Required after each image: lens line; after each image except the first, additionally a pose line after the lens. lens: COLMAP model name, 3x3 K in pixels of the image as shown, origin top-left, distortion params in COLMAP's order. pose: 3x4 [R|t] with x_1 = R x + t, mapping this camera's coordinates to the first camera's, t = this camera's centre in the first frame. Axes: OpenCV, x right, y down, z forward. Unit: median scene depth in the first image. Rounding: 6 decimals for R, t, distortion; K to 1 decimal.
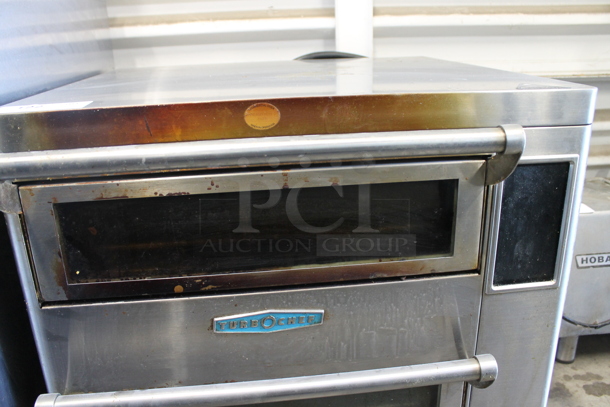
lens RADIAL K [[512.6, 0, 310.5], [0, 512.6, 202.6], [0, 0, 1]] dist [-0.174167, 0.161147]
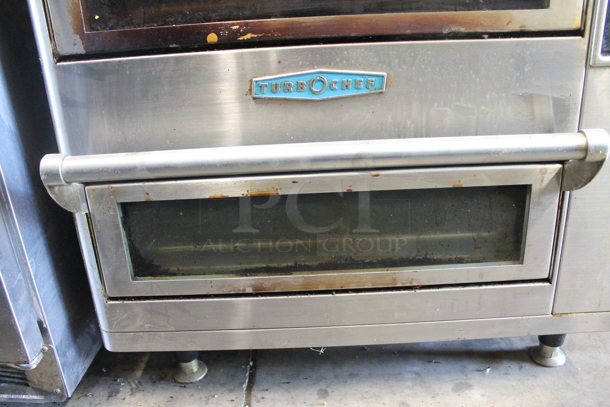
lens RADIAL K [[512.6, 0, 310.5], [0, 512.6, 202.6], [0, 0, 1]] dist [-0.174167, 0.161147]
pose [[0.992353, 0.020673, -0.121689, 0.008391], [-0.015431, 0.998918, 0.043862, 0.388705], [0.122464, -0.041649, 0.991599, 0.172141]]
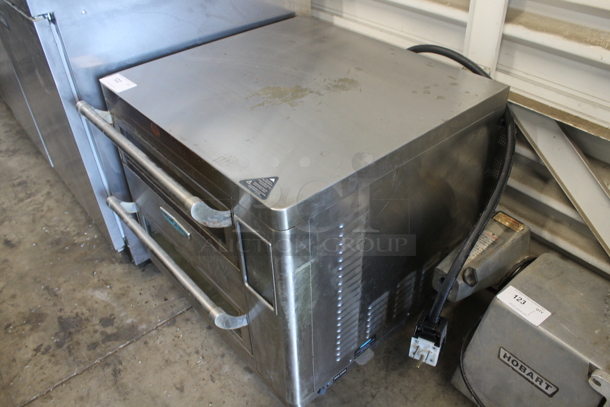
lens RADIAL K [[512.6, 0, 310.5], [0, 512.6, 202.6], [0, 0, 1]] dist [-0.174167, 0.161147]
pose [[0.571459, 0.516056, -0.638060, 1.390193], [-0.264833, 0.851896, 0.451815, -0.829606], [0.776722, -0.089215, 0.623493, 0.212896]]
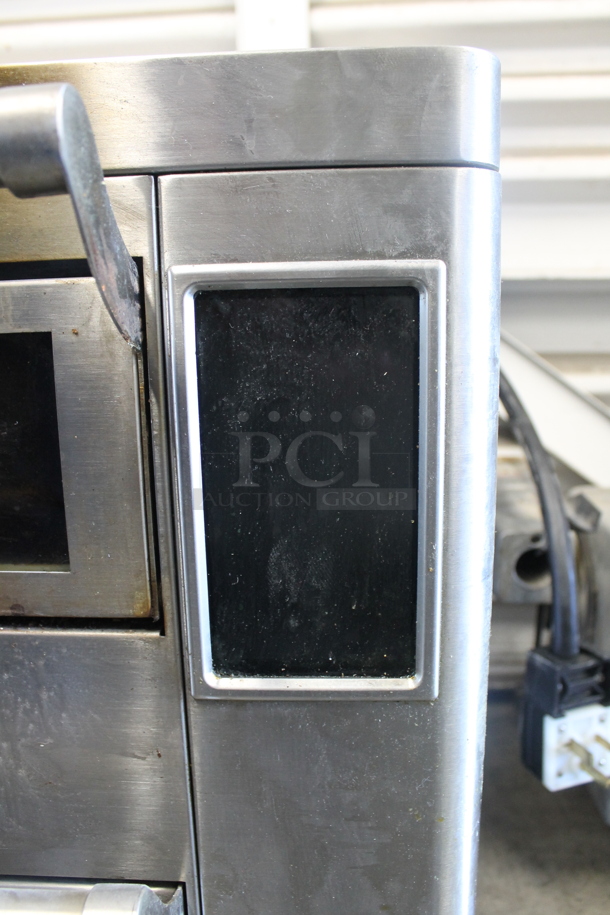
lens RADIAL K [[768.8, 0, 305.0], [0, 768.8, 457.5], [0, 0, 1]] dist [-0.174167, 0.161147]
pose [[0.985662, 0.035581, -0.164936, 0.523443], [-0.057554, 0.989787, -0.130421, 0.089136], [0.158611, 0.138044, 0.977643, 0.519009]]
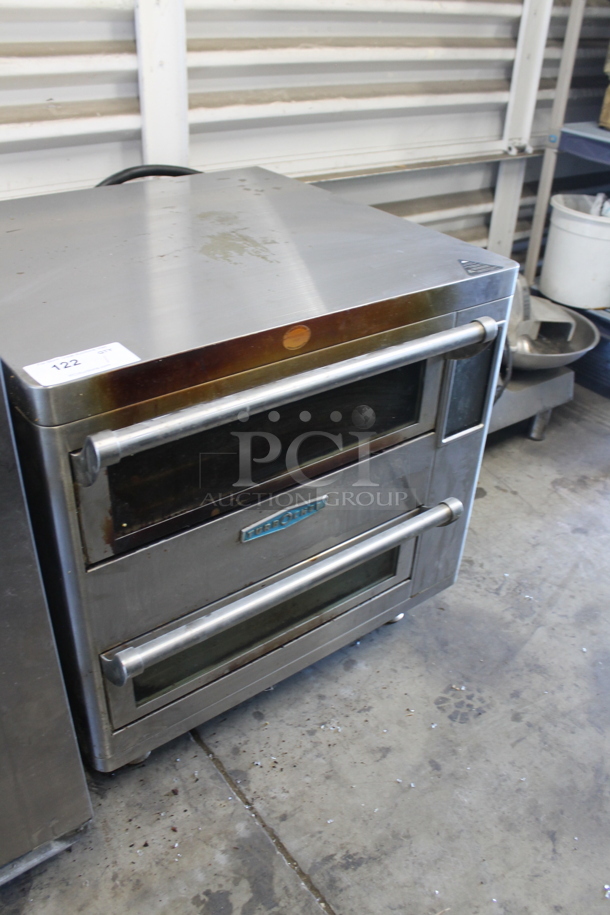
lens RADIAL K [[768.8, 0, 305.0], [0, 768.8, 457.5], [0, 0, 1]] dist [-0.174167, 0.161147]
pose [[0.857606, -0.221980, 0.463936, -0.757035], [0.099462, 0.956615, 0.273854, -0.316995], [-0.504598, -0.188715, 0.842477, -0.335357]]
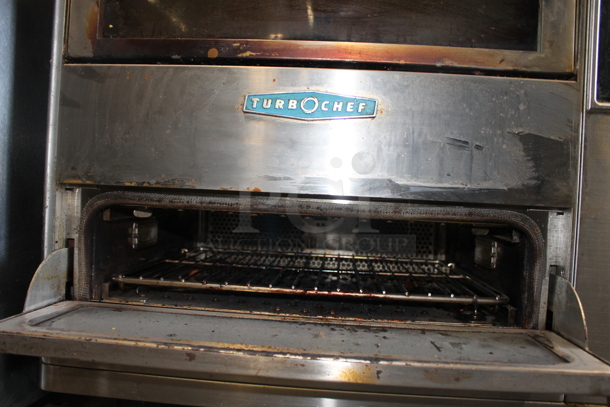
lens RADIAL K [[512.6, 0, 310.5], [0, 512.6, 202.6], [0, 0, 1]] dist [-0.174167, 0.161147]
pose [[0.981173, 0.075257, -0.177867, 0.077040], [-0.125486, 0.948485, -0.290910, 0.623995], [0.146811, 0.307753, 0.940072, 0.270785]]
